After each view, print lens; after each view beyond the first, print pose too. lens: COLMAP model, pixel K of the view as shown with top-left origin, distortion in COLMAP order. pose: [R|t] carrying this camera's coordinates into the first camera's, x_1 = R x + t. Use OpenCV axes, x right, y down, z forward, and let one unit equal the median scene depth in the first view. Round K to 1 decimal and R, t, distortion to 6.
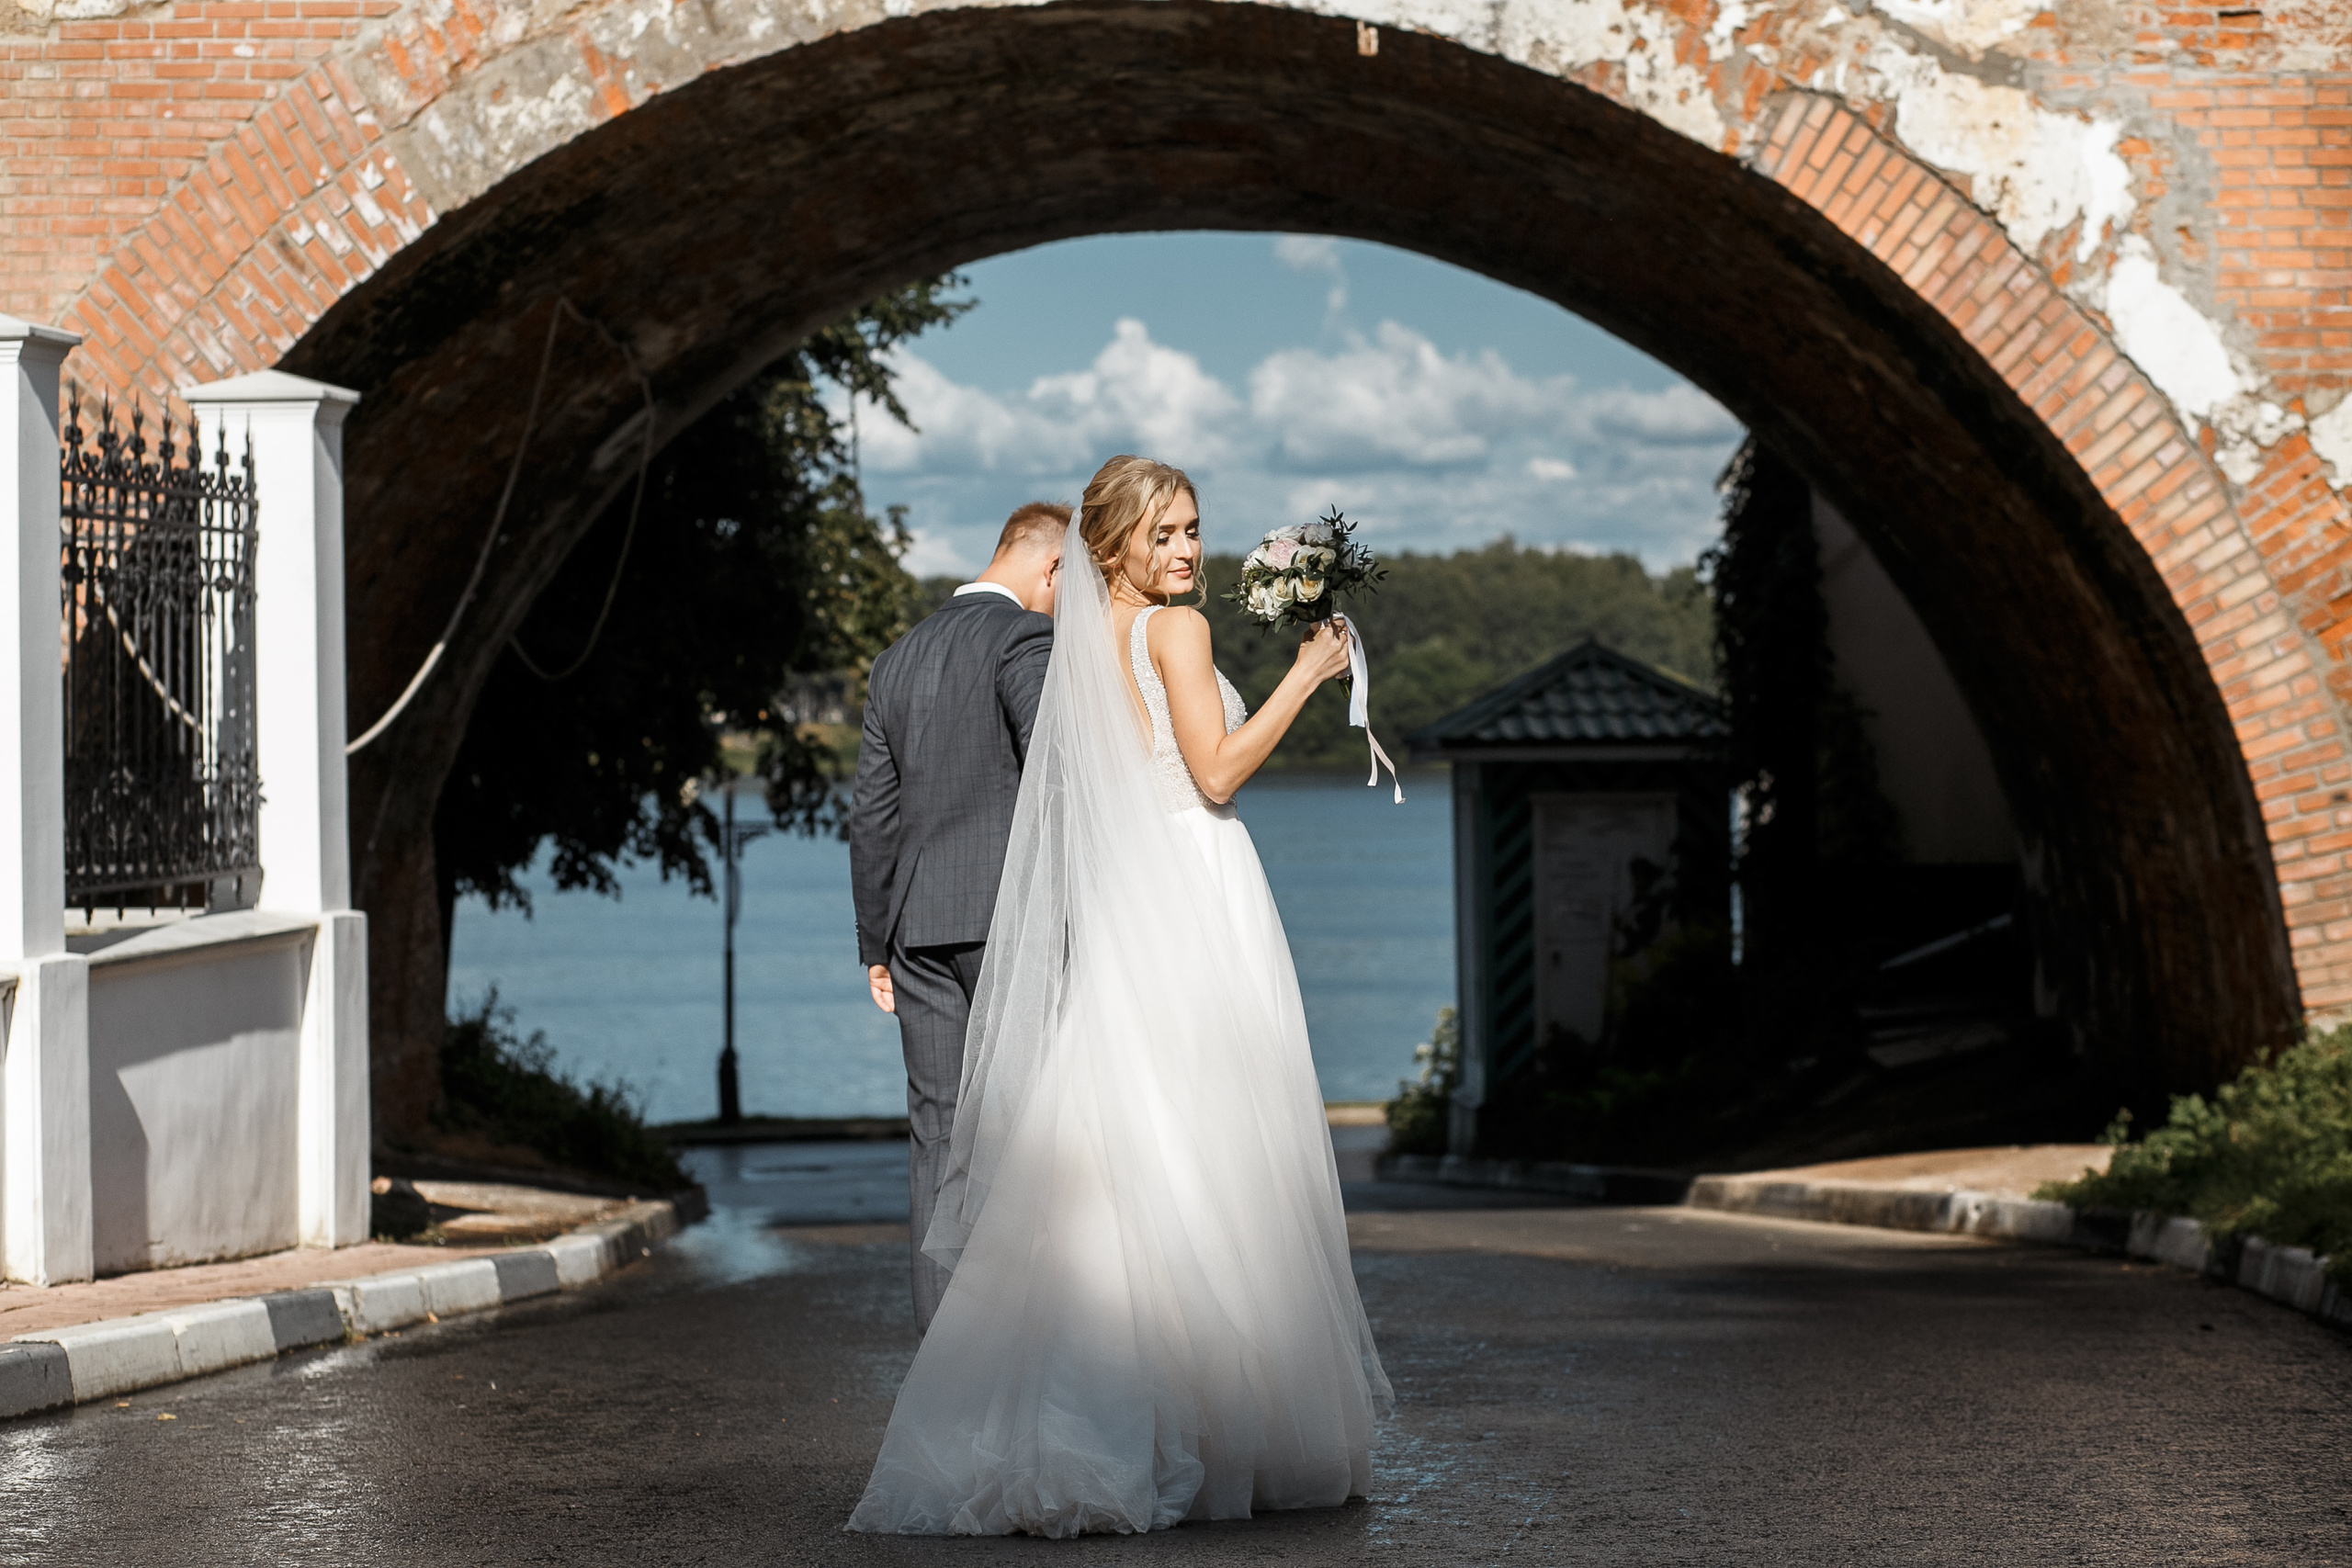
lens RADIAL K [[6046.3, 0, 1172.7], [0, 6046.3, 699.0], [0, 0, 1]] dist [-0.108114, -0.371917]
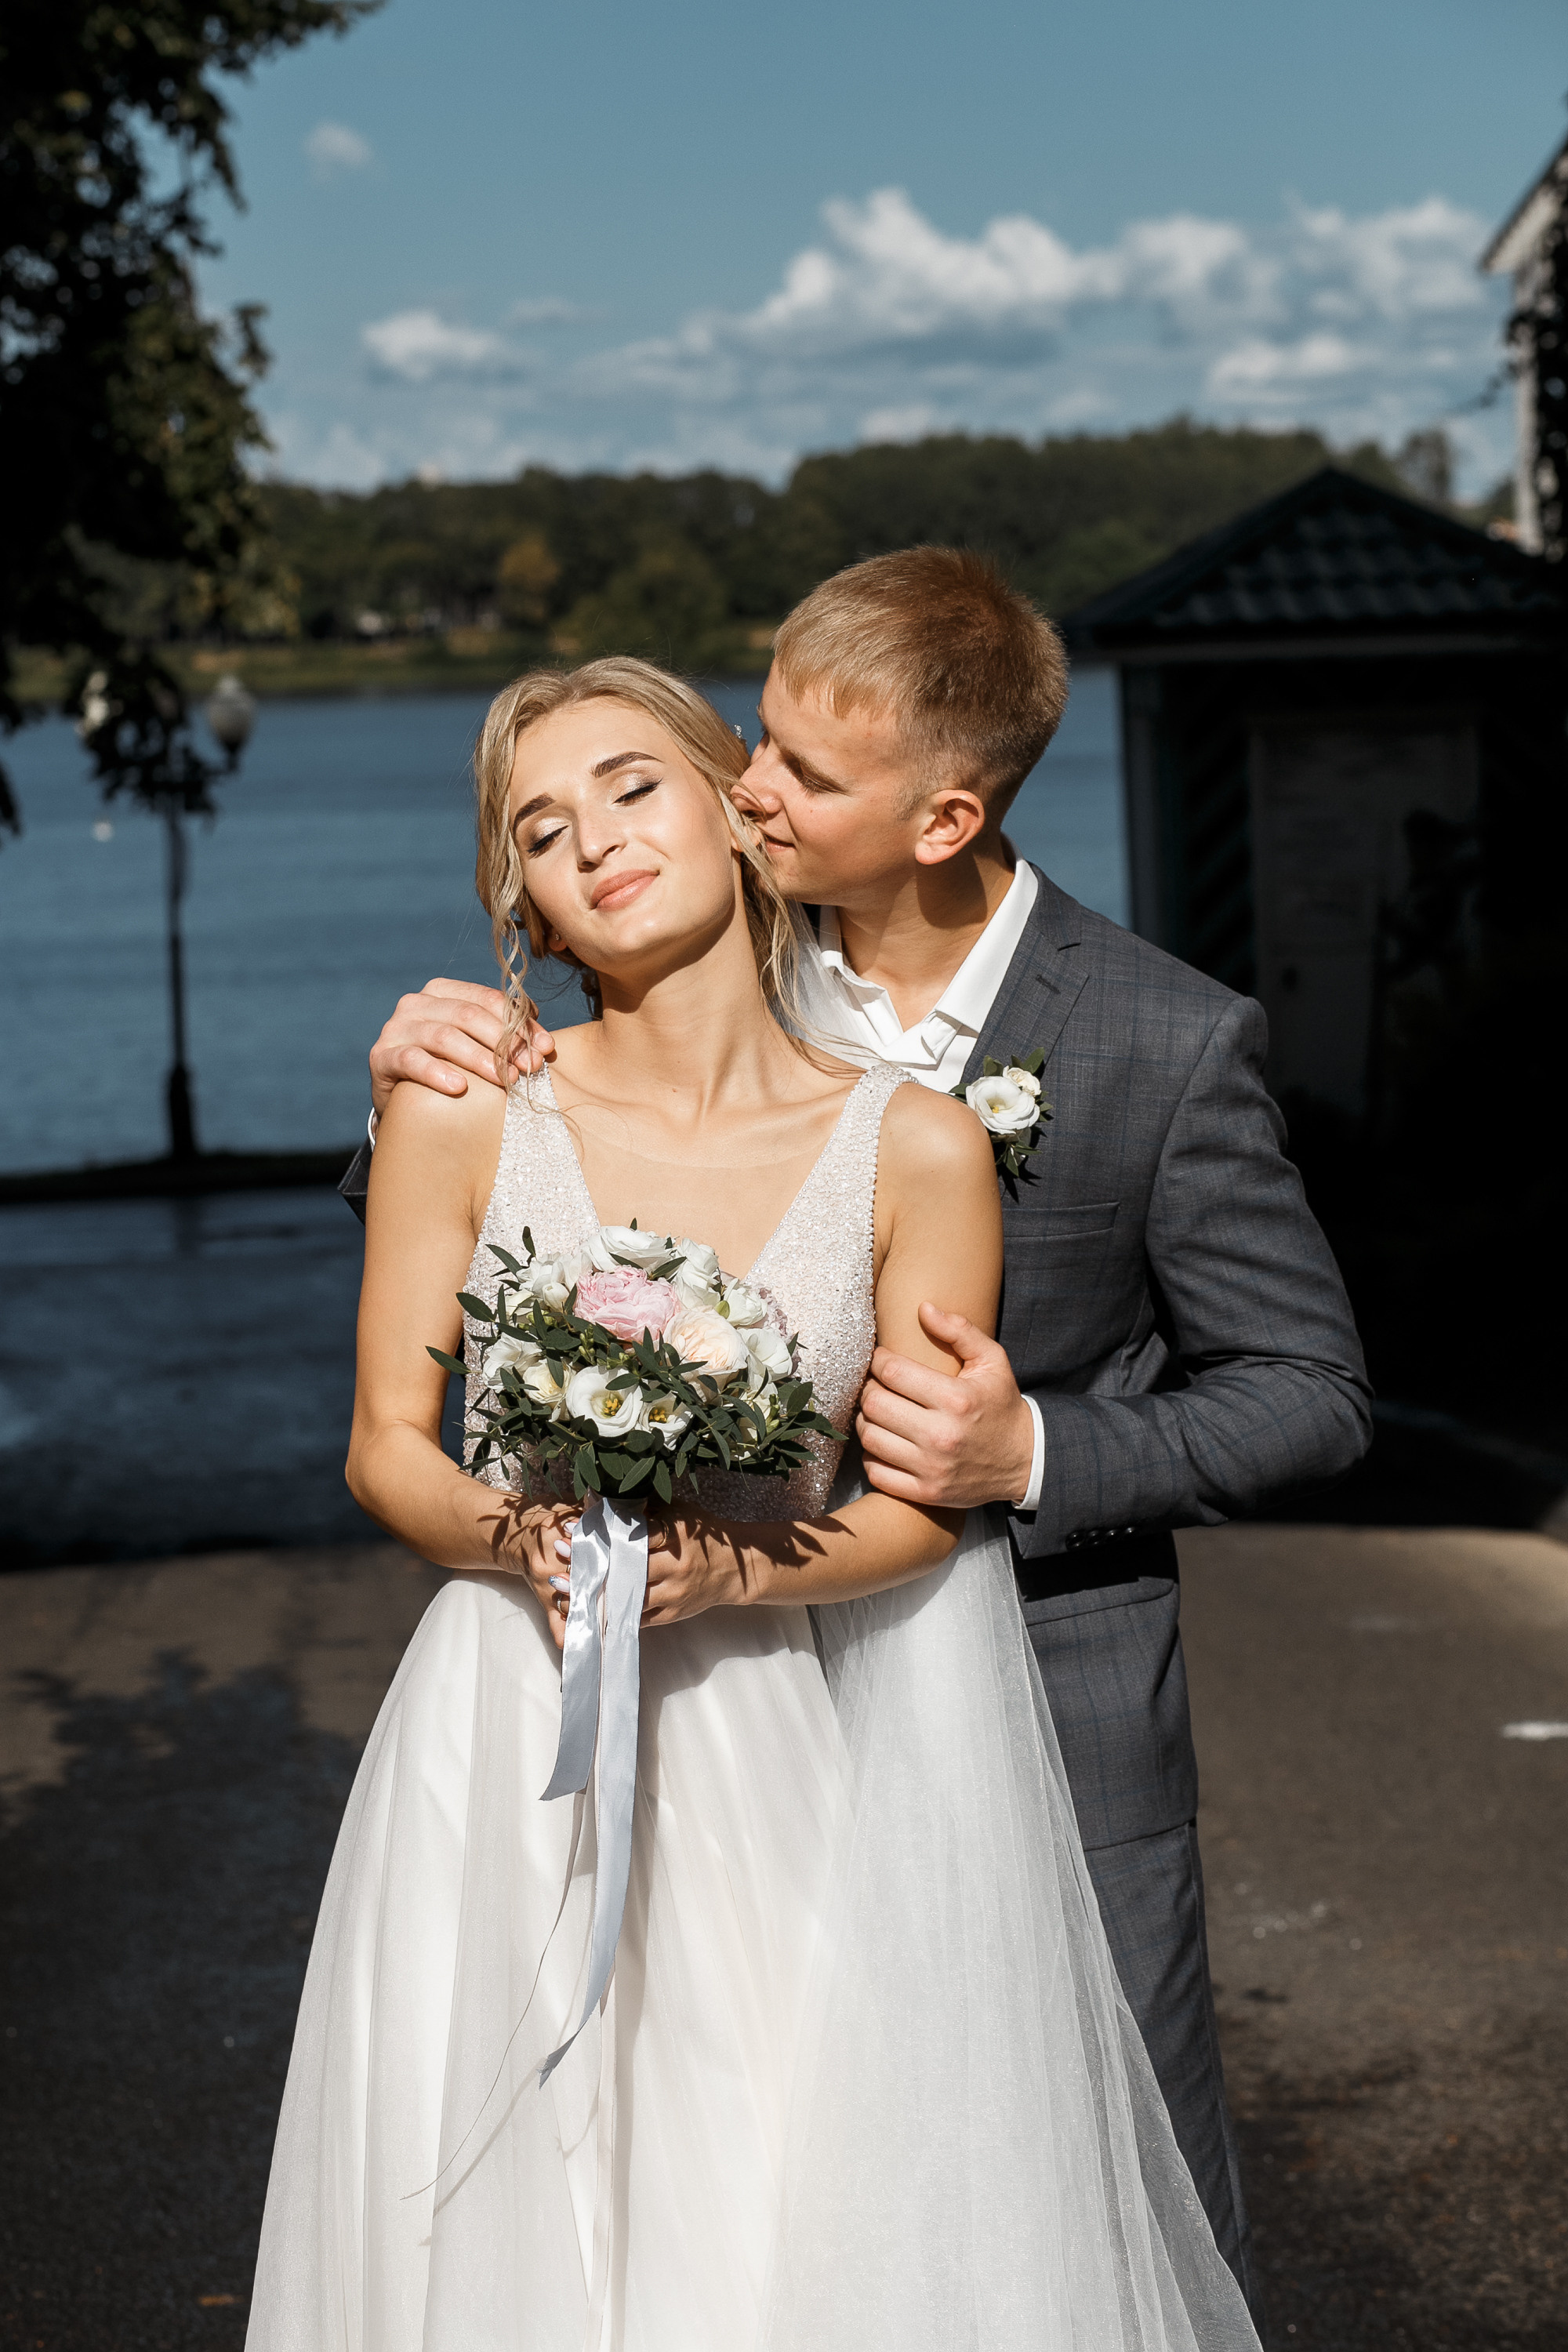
lens RADIAL K [[5752.9, 0, 695.3], [0, 5752.9, 1175.1], [0, 0, 1]] dist [-0.025335, -1.419004]
pose [[0.999063, -0.029234, -0.031919, 0.032648], [0.032270, 0.994547, 0.099168, 0.003710], [0.028846, -0.100105, 0.994559, 0.643050]]
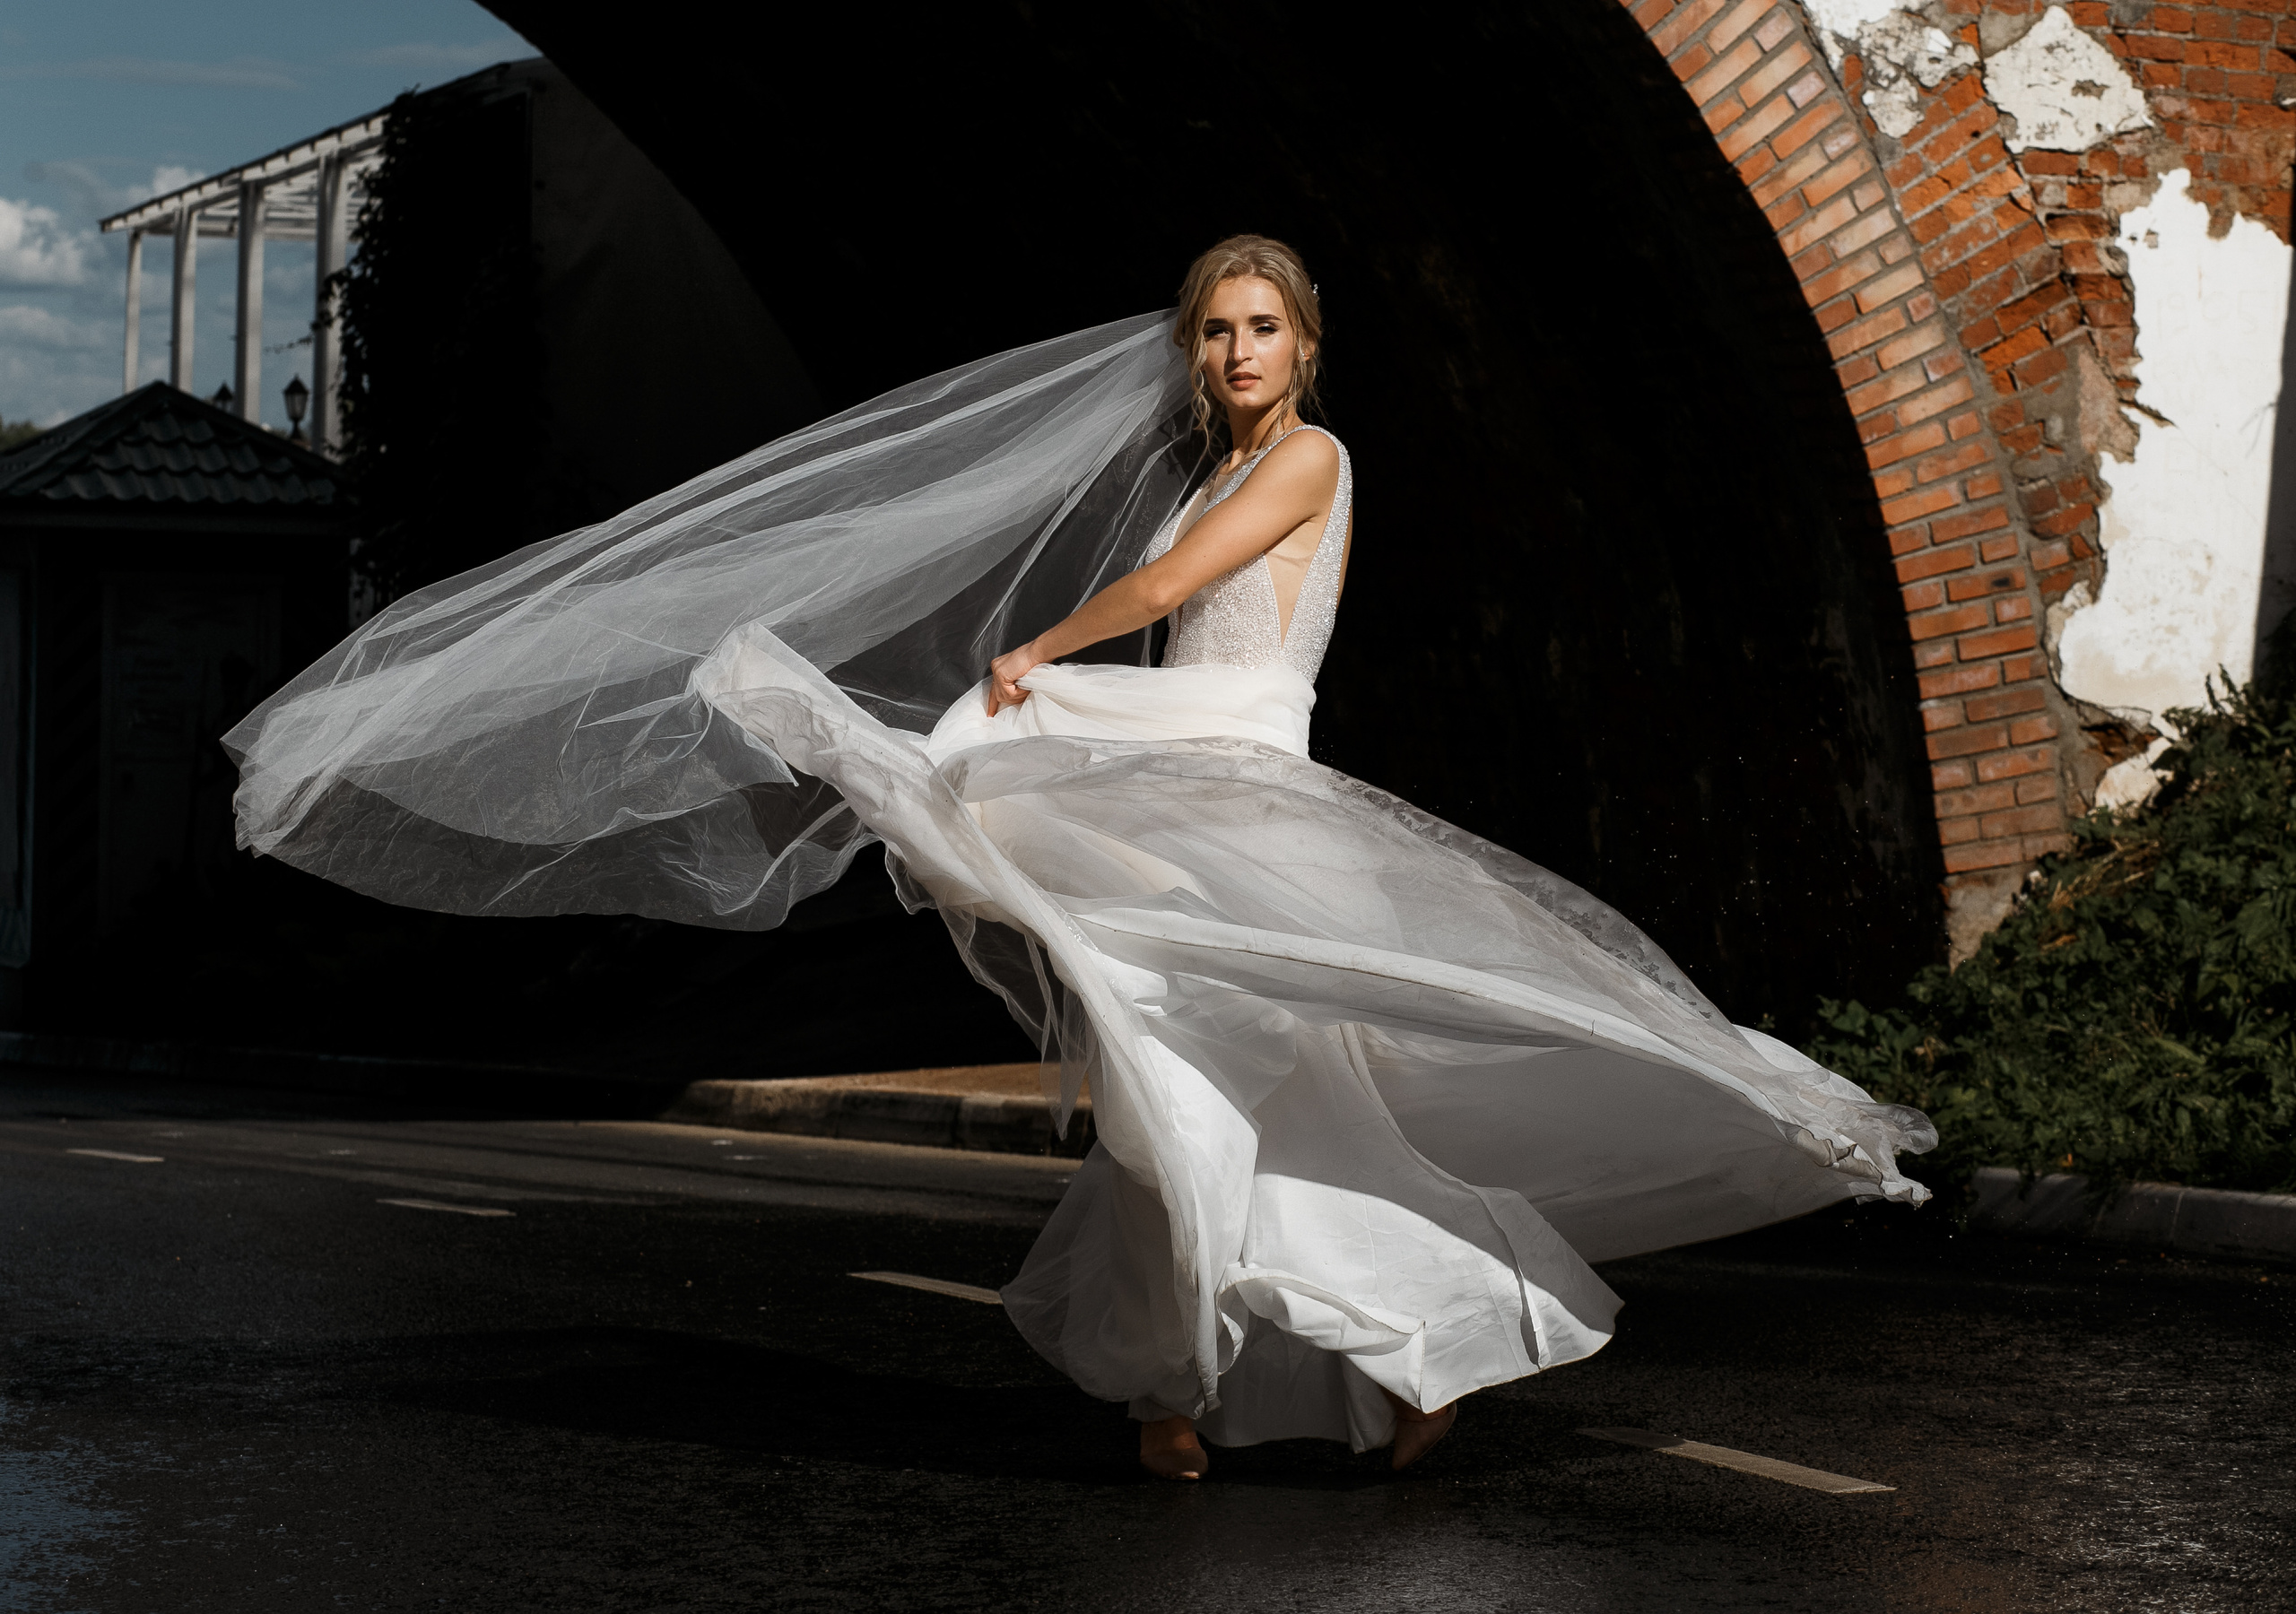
lens RADIAL K [[5807.0, 0, 1148.0], [0, 5807.0, 807.0], [0, 0, 1]] dist [-0.087339, -0.924662]
pose [[0.922489, 0.019327, 0.385540, -0.166342], [-0.036448, 0.998645, 0.037149, 0.021081], [-0.384299, -0.048322, 0.921943, 0.398106]]
